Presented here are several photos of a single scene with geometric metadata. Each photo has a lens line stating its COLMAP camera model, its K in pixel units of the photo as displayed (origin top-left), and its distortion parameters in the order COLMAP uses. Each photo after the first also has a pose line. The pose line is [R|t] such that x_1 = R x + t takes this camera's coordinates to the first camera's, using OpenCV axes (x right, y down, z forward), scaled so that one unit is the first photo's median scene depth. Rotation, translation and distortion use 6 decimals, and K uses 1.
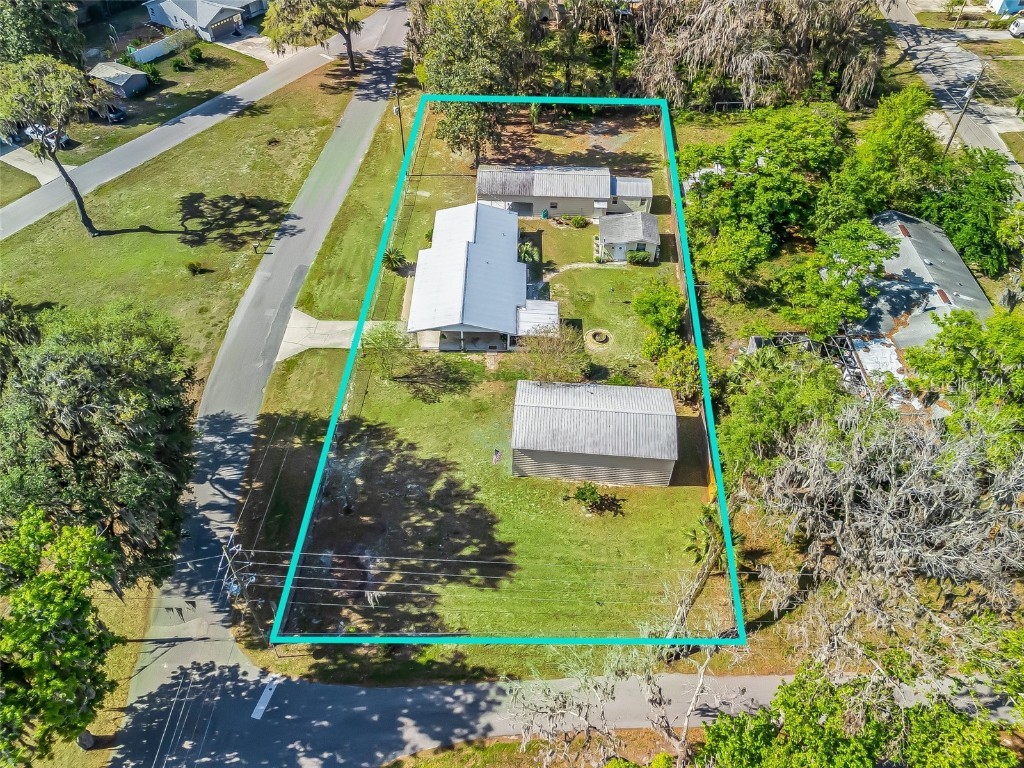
lens RADIAL K [[762.4, 0, 512.0], [0, 762.4, 384.0], [0, 0, 1]] dist [0.050460, -0.046658]
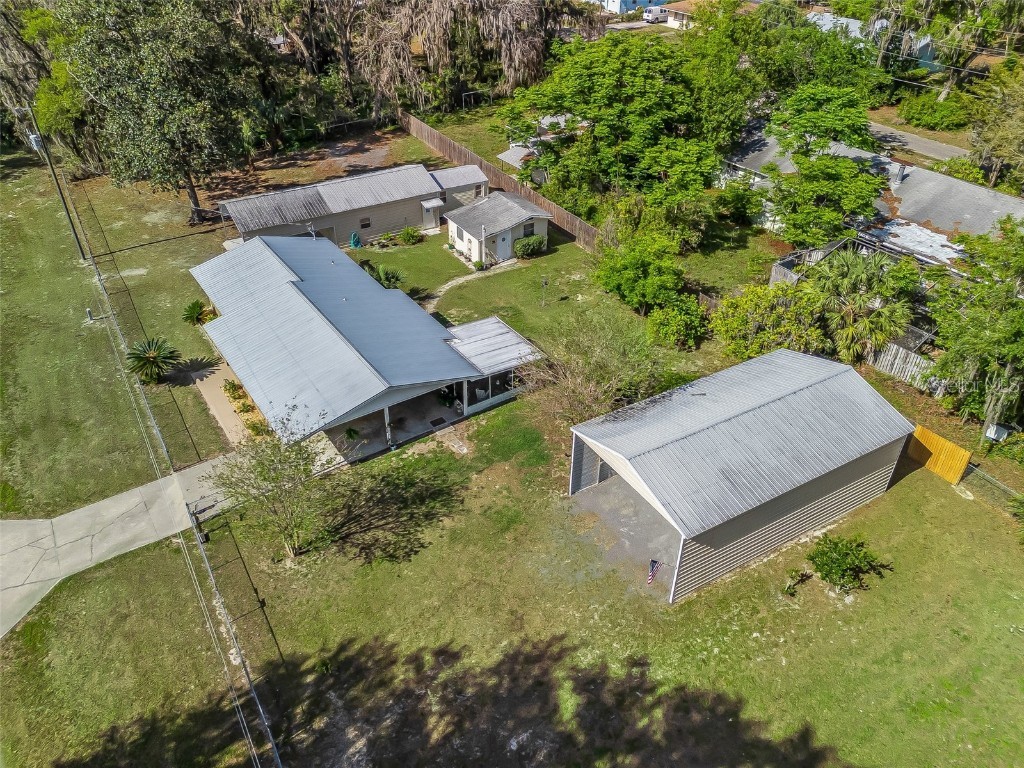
lens RADIAL K [[762.4, 0, 512.0], [0, 762.4, 384.0], [0, 0, 1]] dist [0.050460, -0.046658]
pose [[0.820017, -0.333085, 0.465432, -0.226376], [0.419452, 0.903026, -0.092761, -0.000484], [-0.389399, 0.271292, 0.880210, 0.507878]]
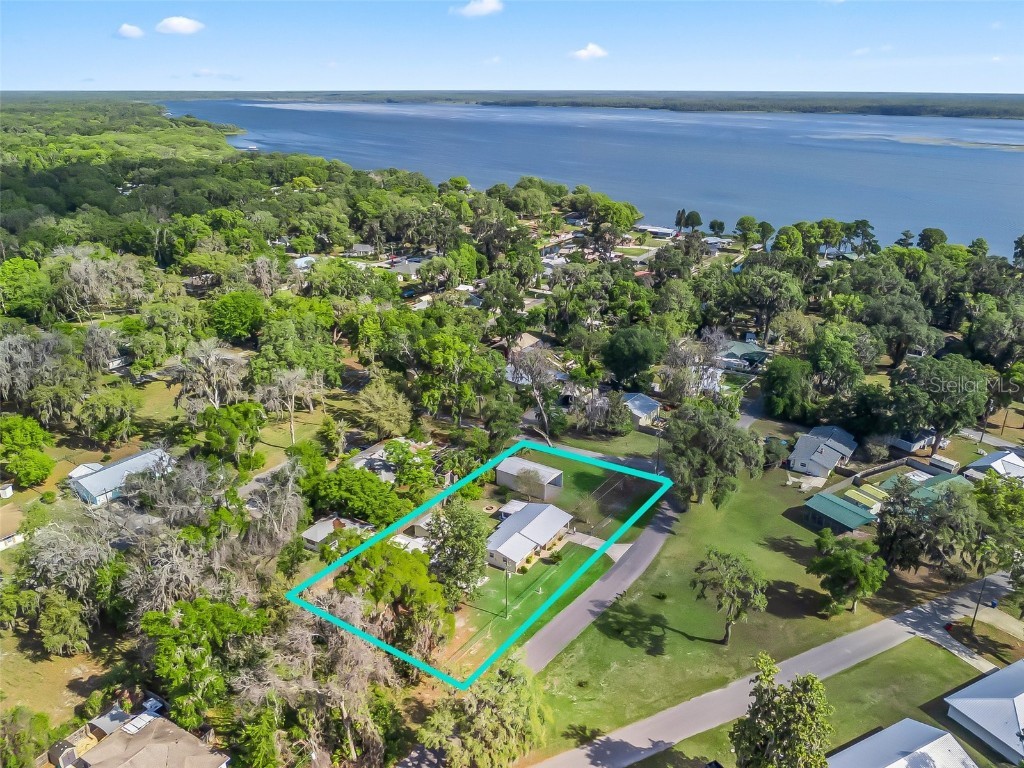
lens RADIAL K [[762.4, 0, 512.0], [0, 762.4, 384.0], [0, 0, 1]] dist [0.050460, -0.046658]
pose [[-0.852928, -0.176876, 0.491151, -0.973560], [0.393219, 0.401144, 0.827323, -2.048051], [-0.343356, 0.898776, -0.272596, 1.286192]]
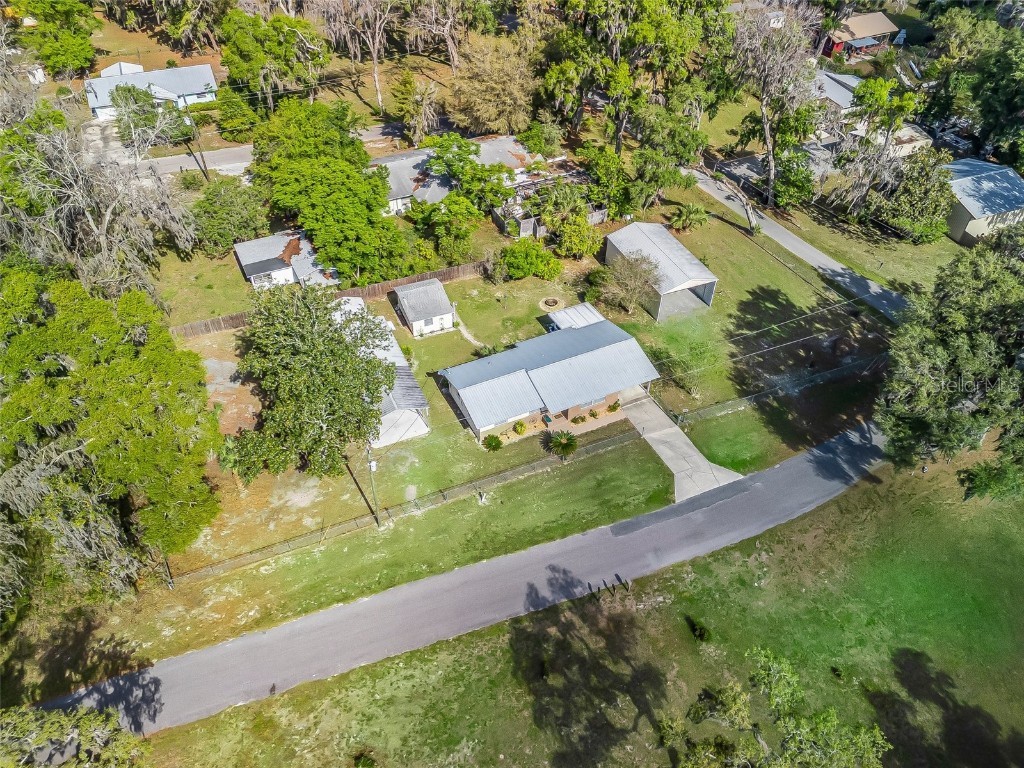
lens RADIAL K [[762.4, 0, 512.0], [0, 762.4, 384.0], [0, 0, 1]] dist [0.050460, -0.046658]
pose [[-0.448742, -0.606078, 0.656734, -0.751667], [0.659734, 0.271036, 0.700921, -0.941418], [-0.602811, 0.747803, 0.278225, 0.813123]]
